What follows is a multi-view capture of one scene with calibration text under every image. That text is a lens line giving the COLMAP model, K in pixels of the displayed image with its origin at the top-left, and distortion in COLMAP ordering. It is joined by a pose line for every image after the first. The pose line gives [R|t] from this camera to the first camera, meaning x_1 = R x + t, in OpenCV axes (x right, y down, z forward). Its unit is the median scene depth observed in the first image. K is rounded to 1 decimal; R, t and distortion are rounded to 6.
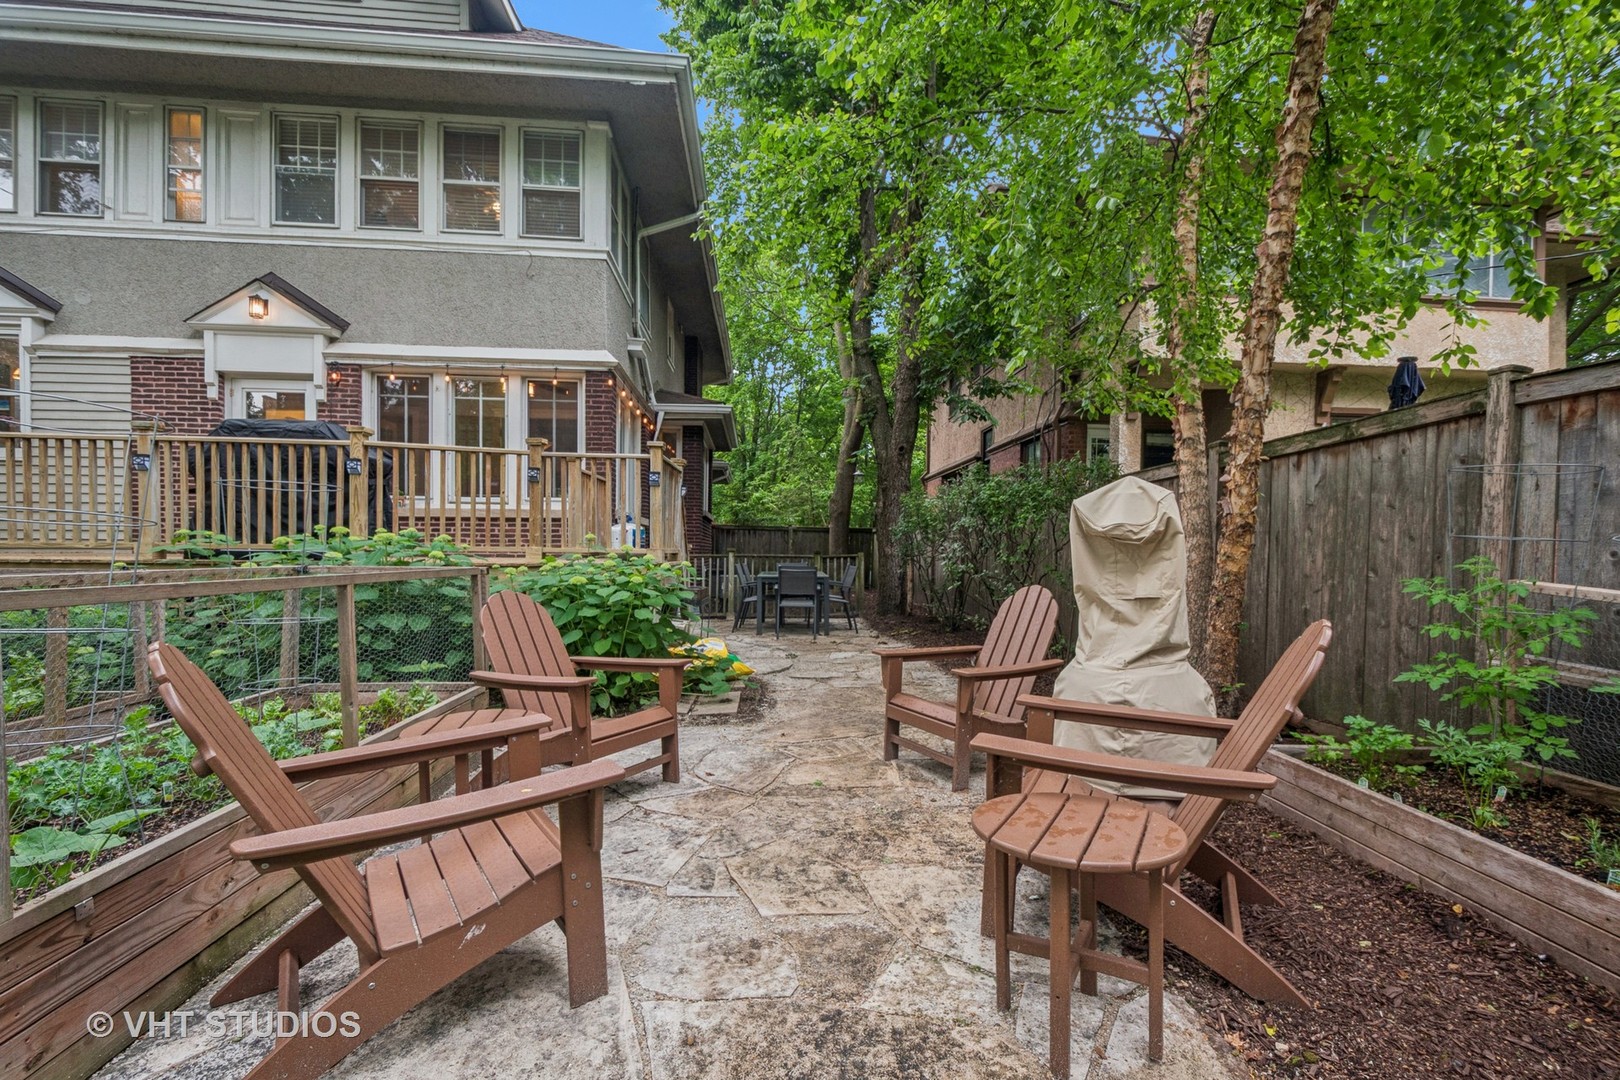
lens RADIAL K [[723.6, 0, 818.9], [0, 723.6, 544.1], [0, 0, 1]] dist [0.001705, -0.000110]
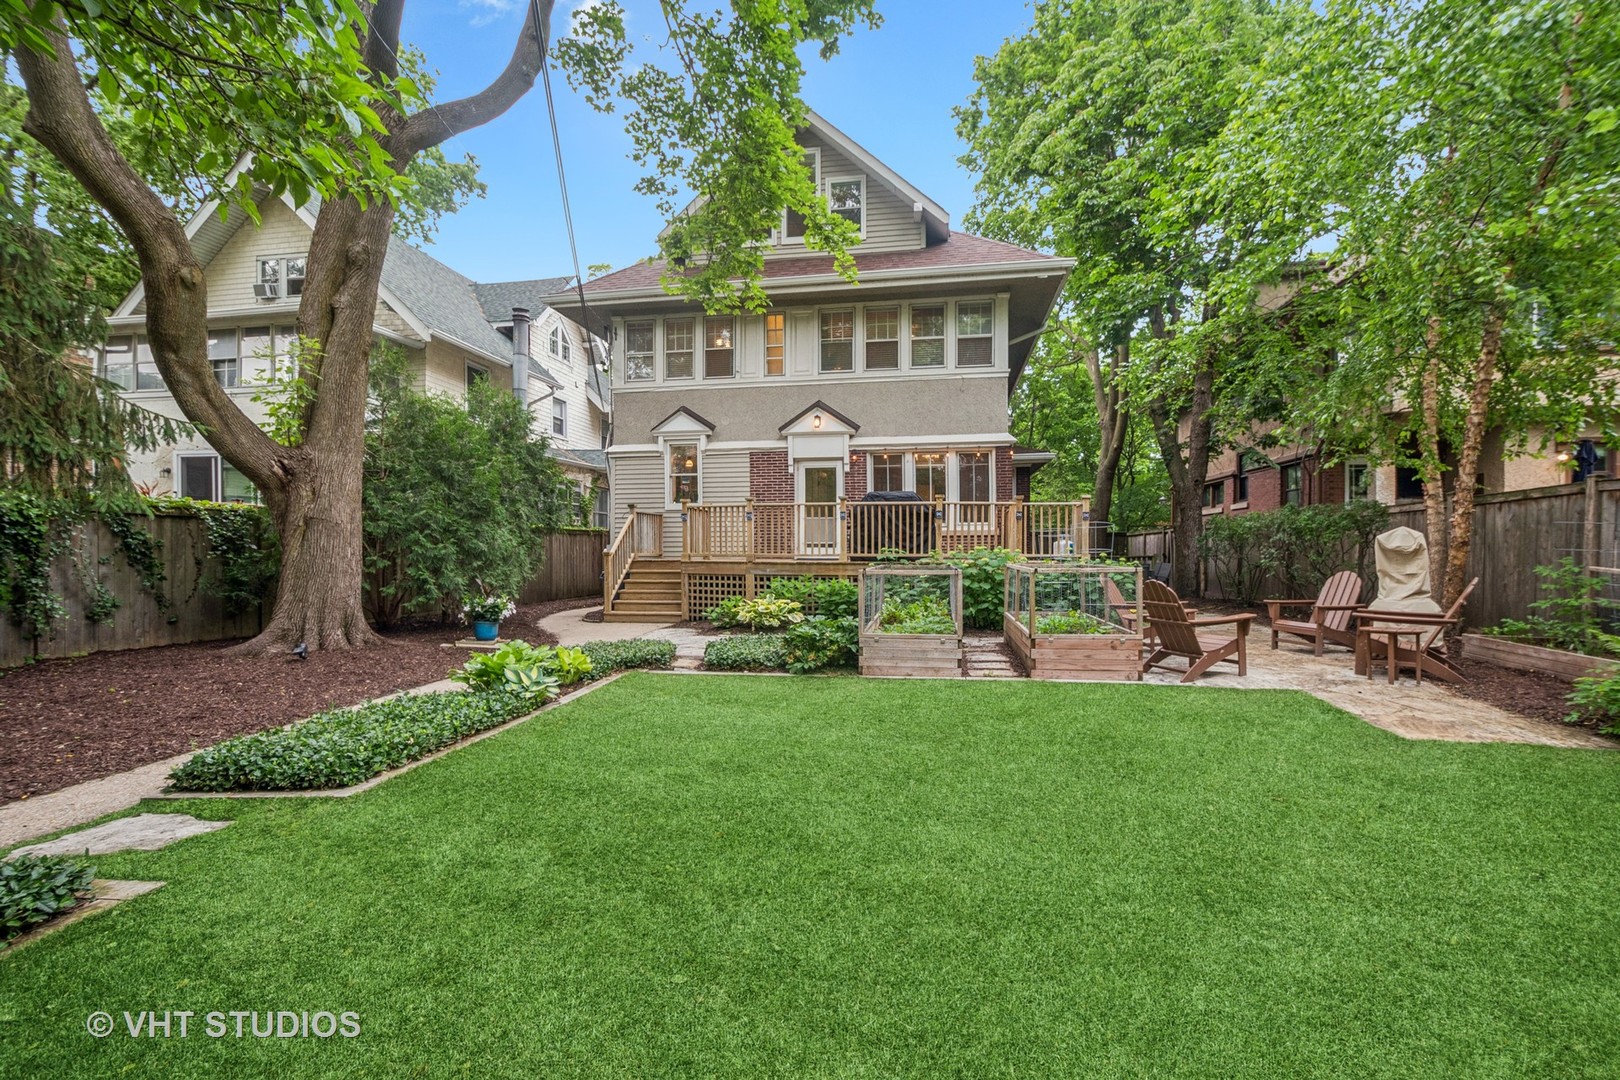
lens RADIAL K [[723.6, 0, 802.3], [0, 723.6, 550.5], [0, 0, 1]] dist [0.001705, -0.000110]
pose [[0.968211, -0.010837, -0.249901, -0.431072], [0.012695, 0.999902, 0.005826, -0.022386], [0.249814, -0.008813, 0.968254, -0.878620]]
